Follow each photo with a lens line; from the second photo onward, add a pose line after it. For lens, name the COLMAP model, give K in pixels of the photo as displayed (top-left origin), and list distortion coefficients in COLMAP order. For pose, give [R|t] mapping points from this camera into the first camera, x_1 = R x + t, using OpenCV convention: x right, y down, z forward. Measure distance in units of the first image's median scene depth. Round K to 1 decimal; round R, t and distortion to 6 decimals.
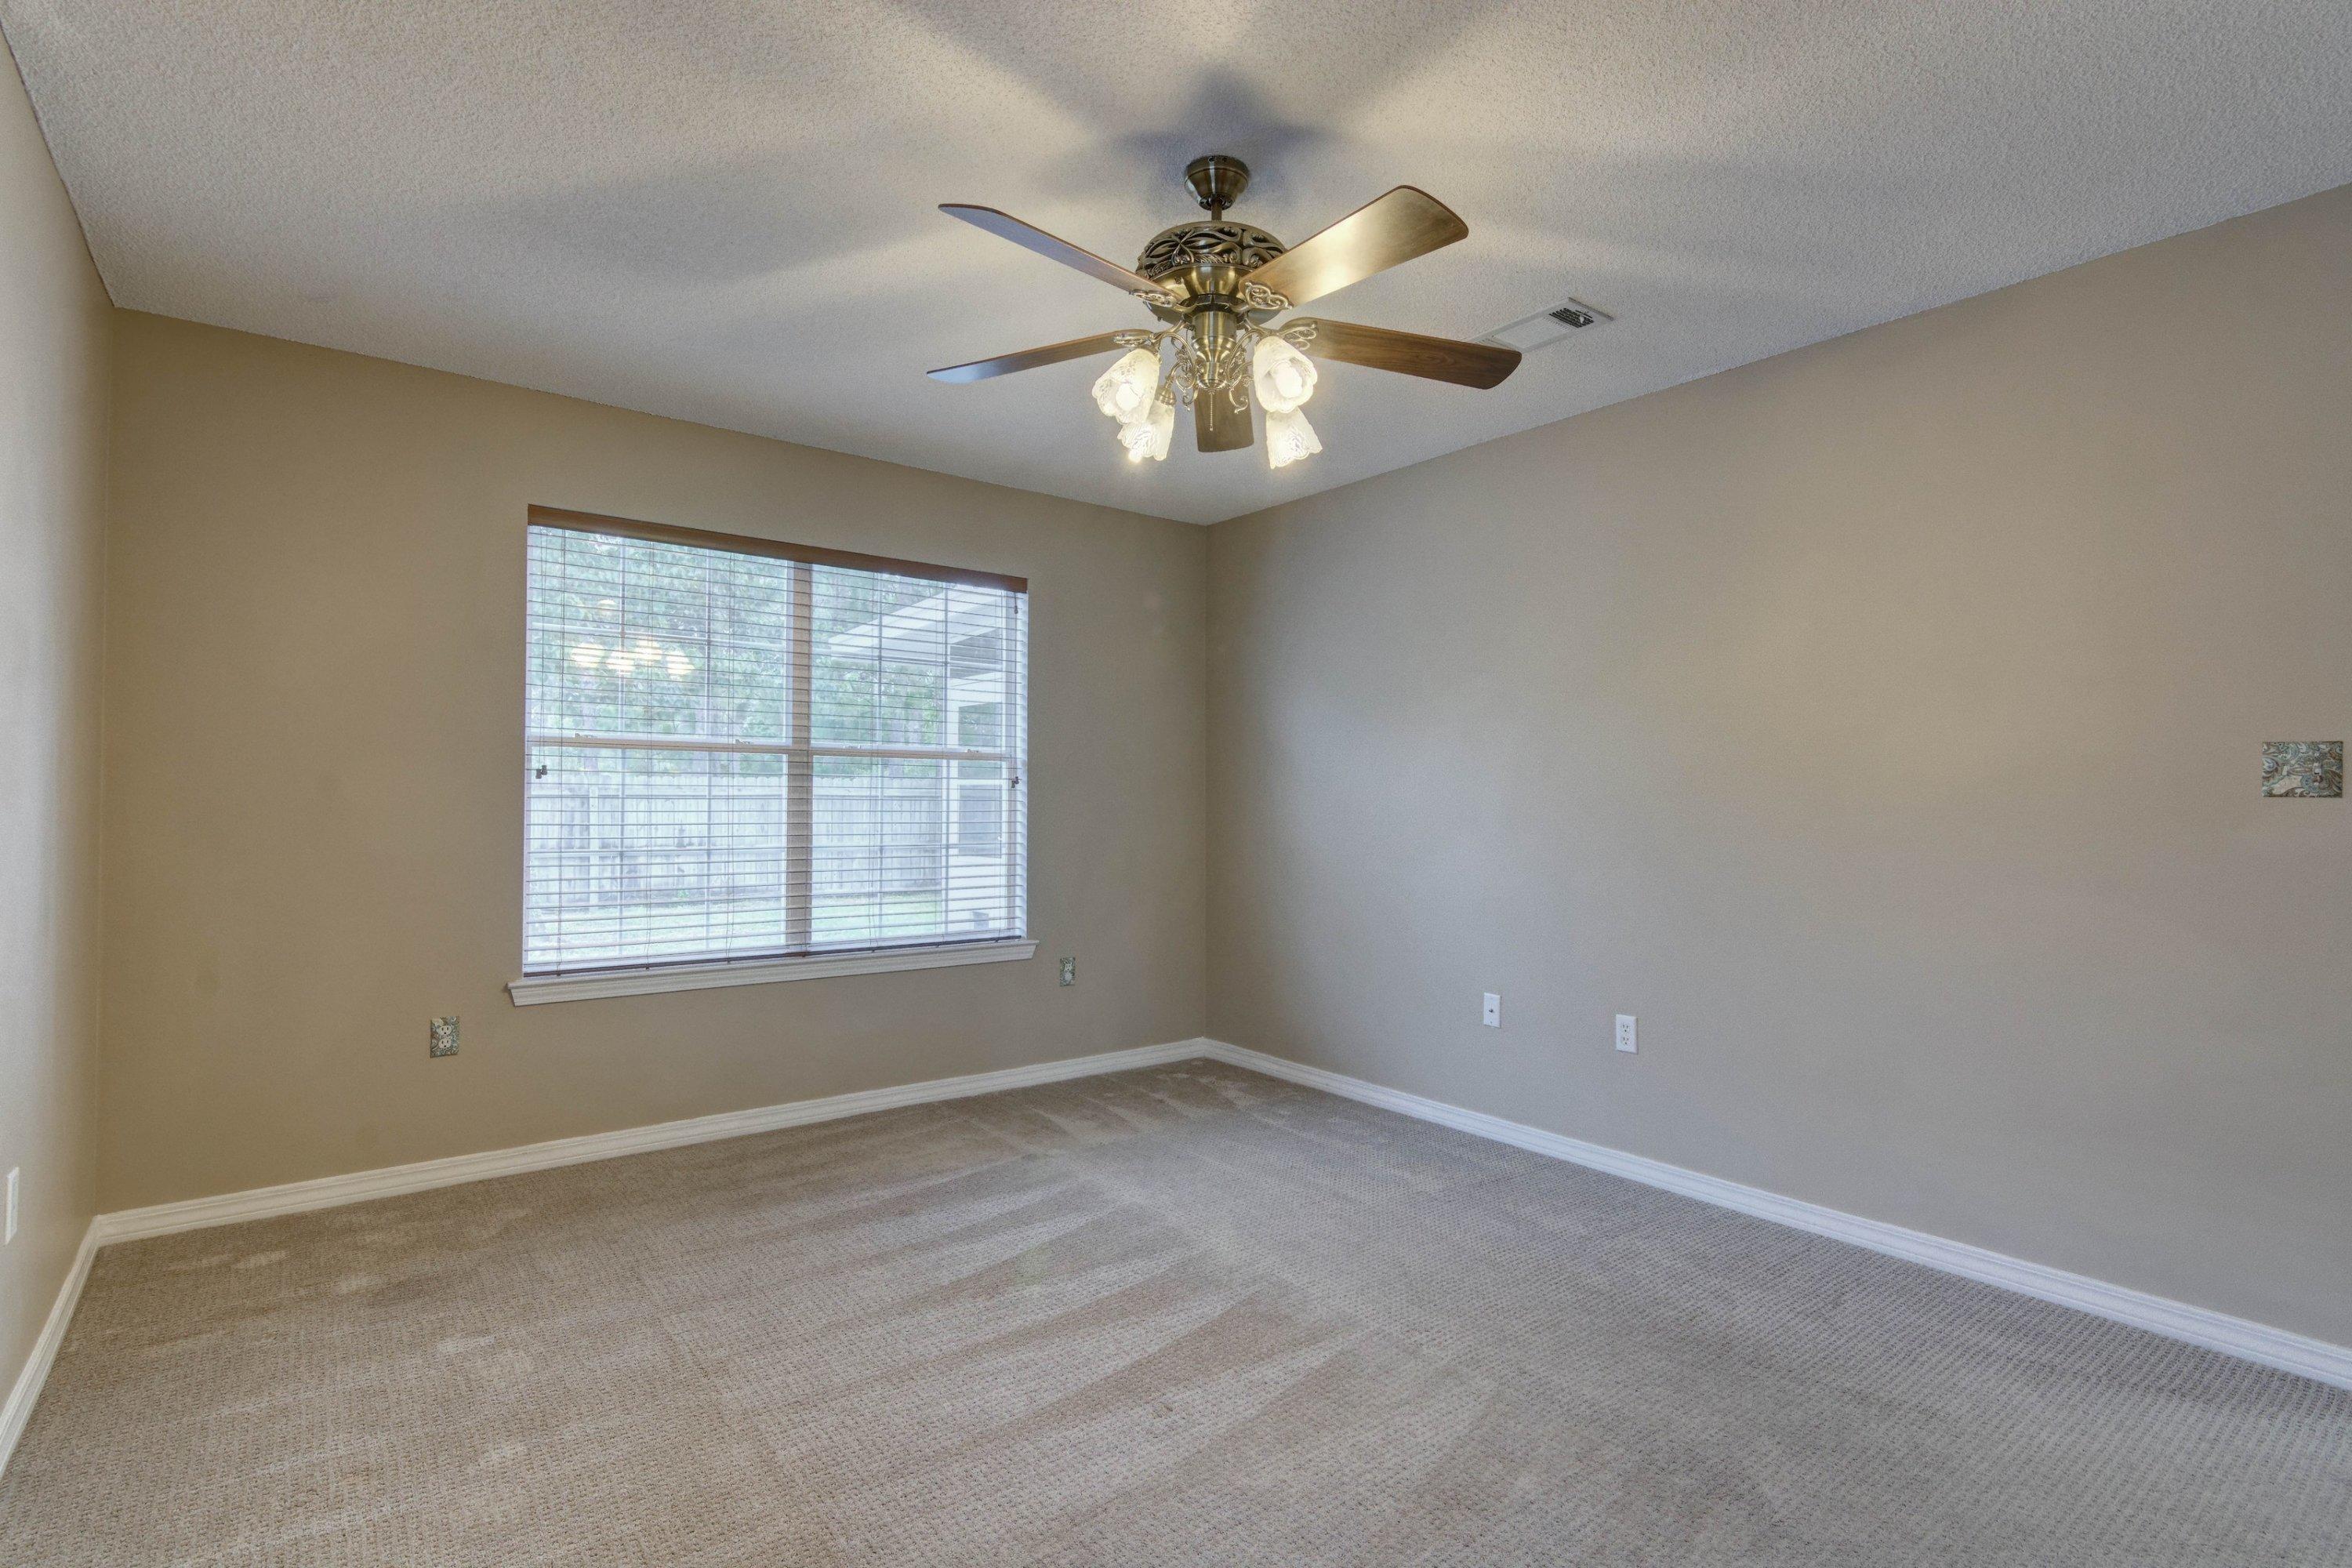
lens RADIAL K [[1150.7, 0, 1179.2], [0, 1150.7, 787.8], [0, 0, 1]] dist [0.009030, -0.004368]
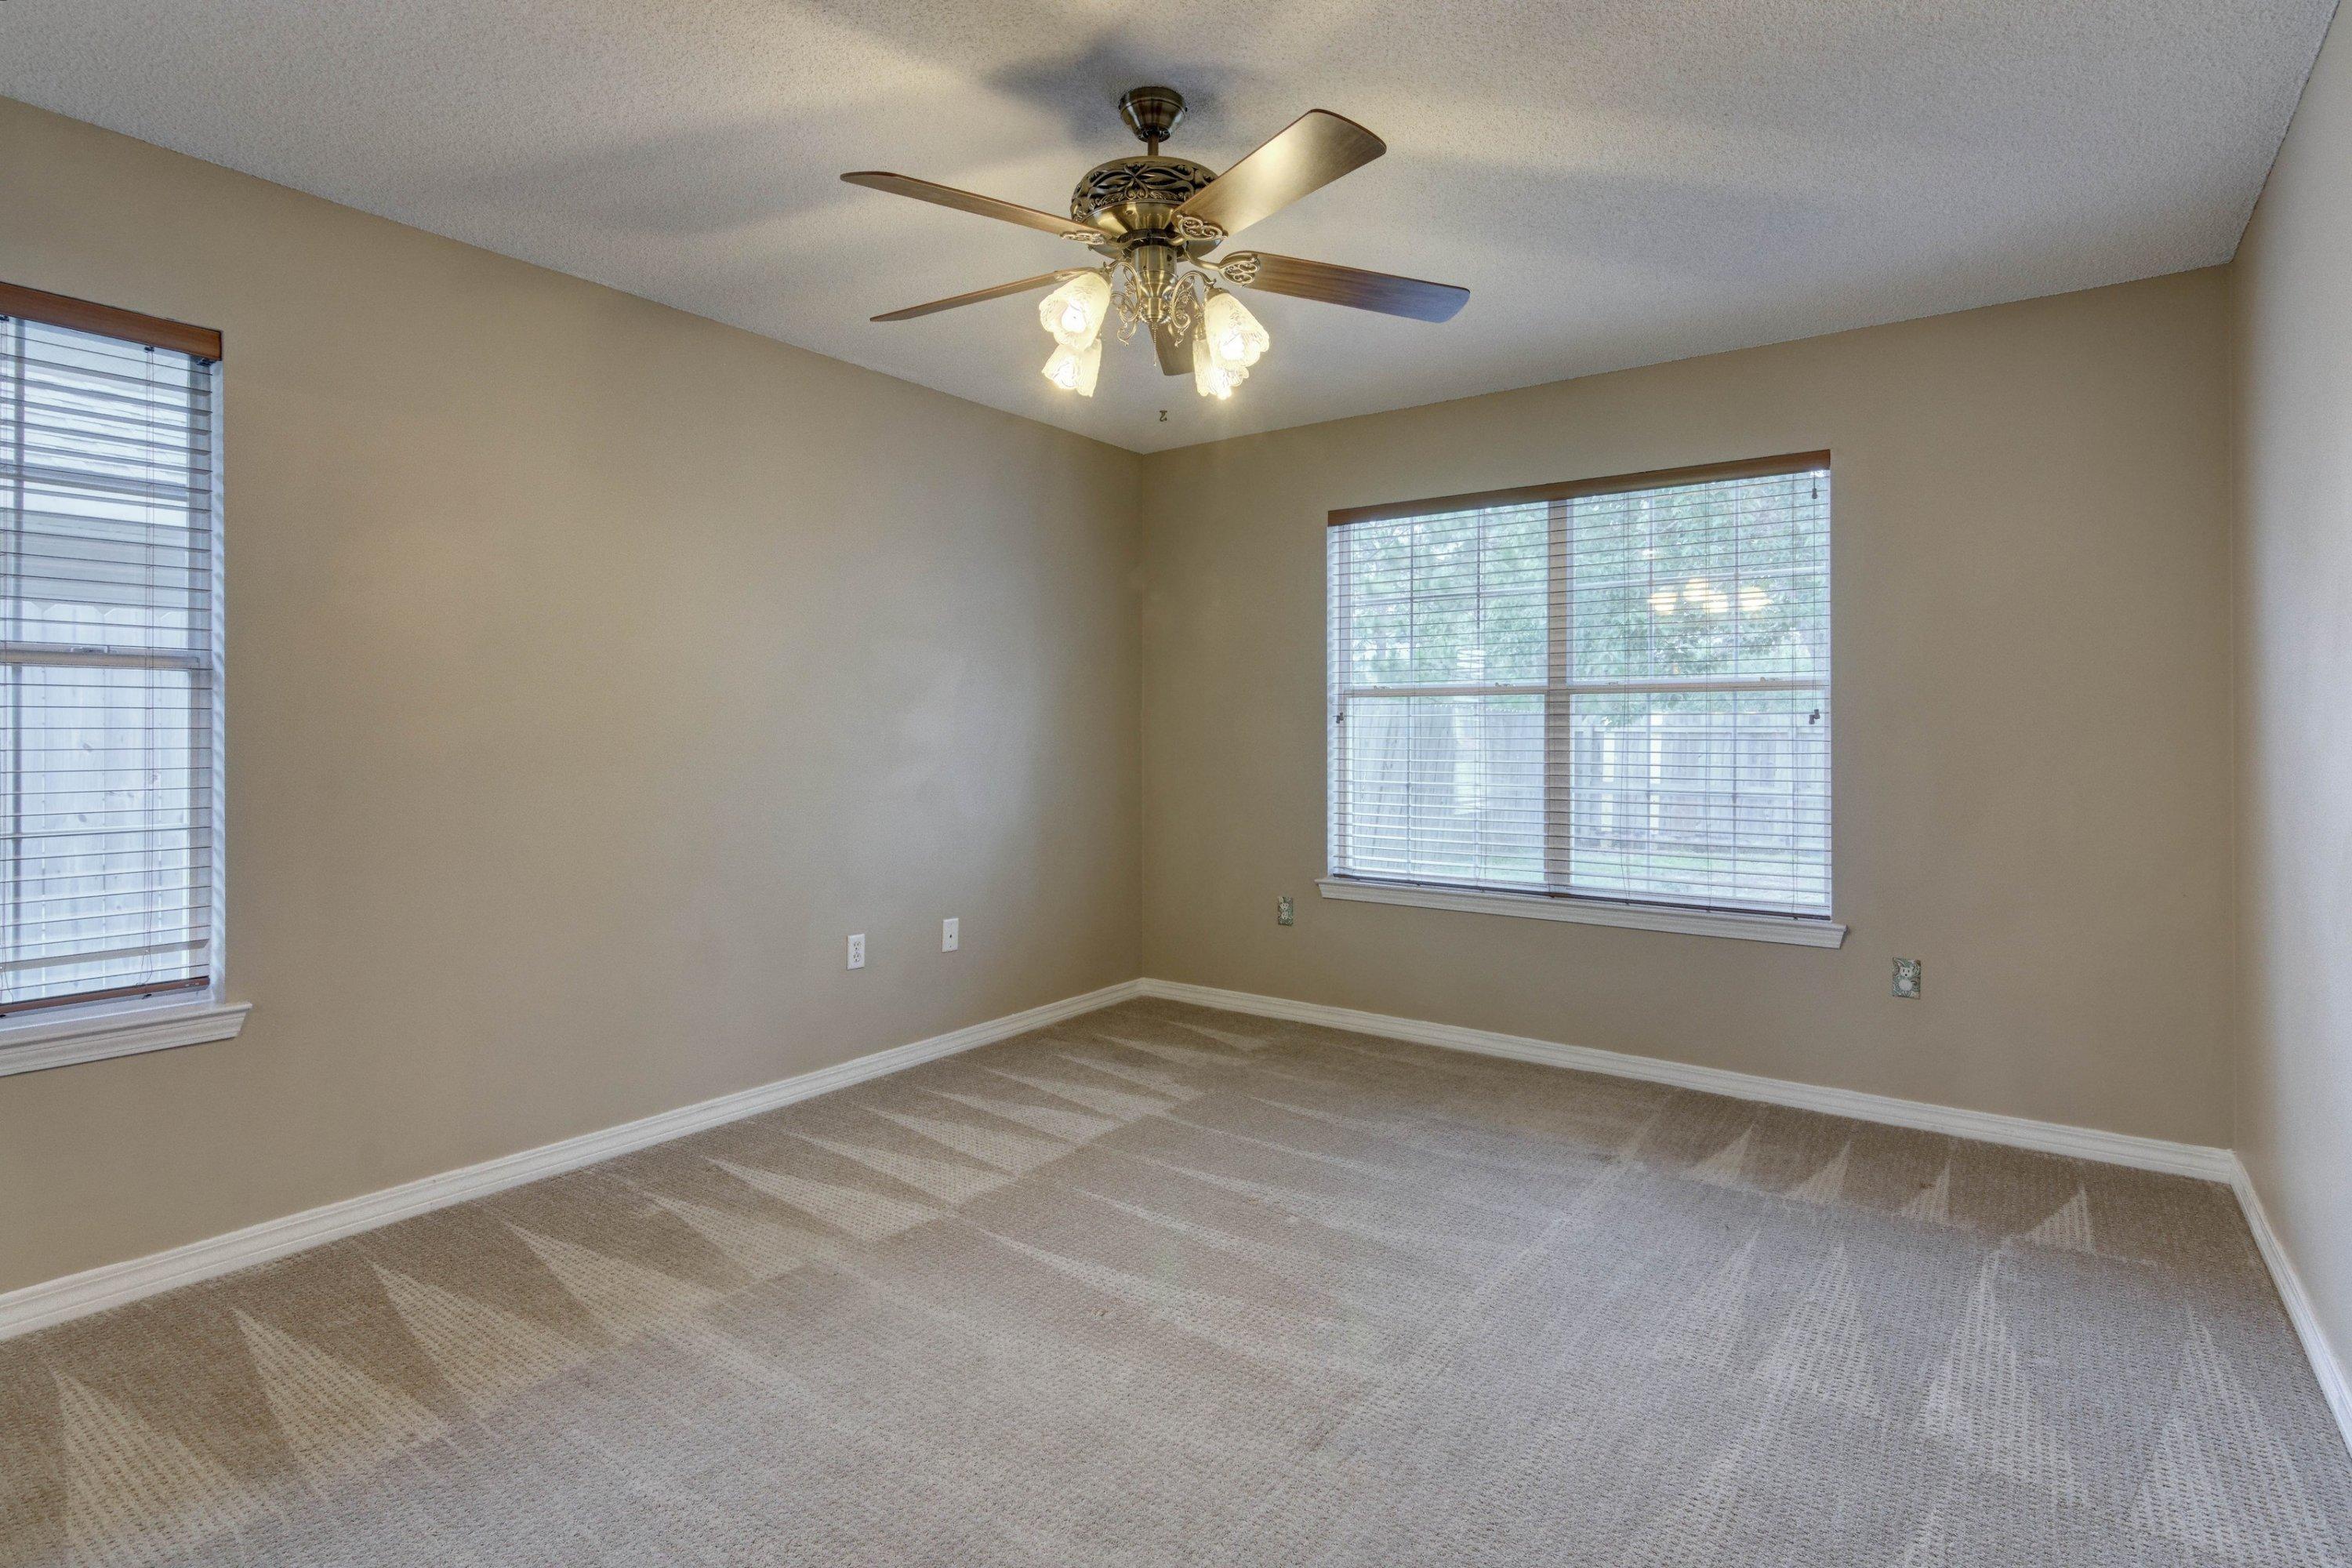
lens RADIAL K [[1150.7, 0, 1155.7], [0, 1150.7, 729.0], [0, 0, 1]] dist [0.009030, -0.004368]
pose [[0.262150, -0.011565, -0.964958, 0.538024], [0.008797, 0.999915, -0.009594, 0.007810], [0.964987, -0.005974, 0.262230, 0.404153]]
